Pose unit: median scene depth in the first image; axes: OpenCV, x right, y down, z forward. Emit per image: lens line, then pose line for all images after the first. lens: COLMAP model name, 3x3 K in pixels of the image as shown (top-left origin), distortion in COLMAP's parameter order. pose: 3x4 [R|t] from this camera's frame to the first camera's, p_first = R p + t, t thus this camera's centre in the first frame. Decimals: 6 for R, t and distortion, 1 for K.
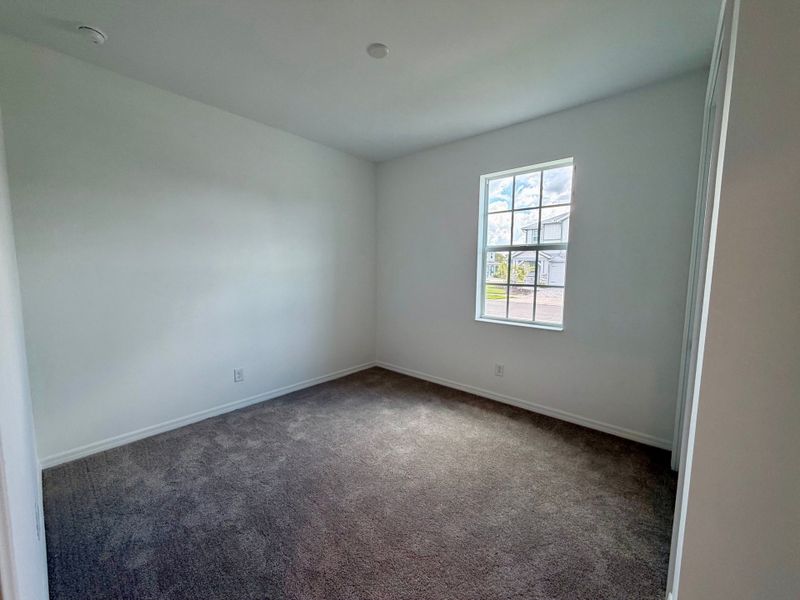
lens RADIAL K [[318.8, 0, 397.7], [0, 318.8, 300.2], [0, 0, 1]] dist [-0.000063, -0.000018]
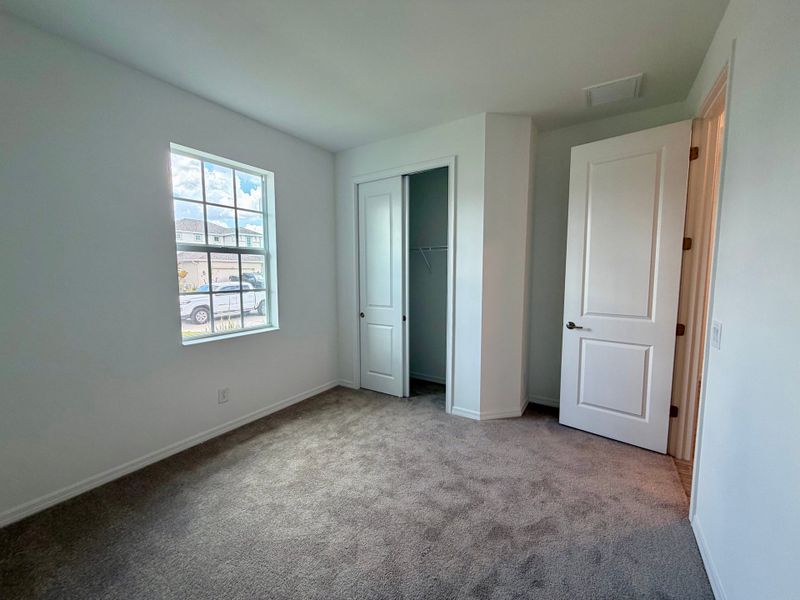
lens RADIAL K [[318.8, 0, 397.7], [0, 318.8, 300.2], [0, 0, 1]] dist [-0.000063, -0.000018]
pose [[-0.135350, -0.099508, 0.985788, -0.569379], [0.102197, 0.988235, 0.113787, -0.079380], [-0.985513, 0.116145, -0.123588, 0.667729]]
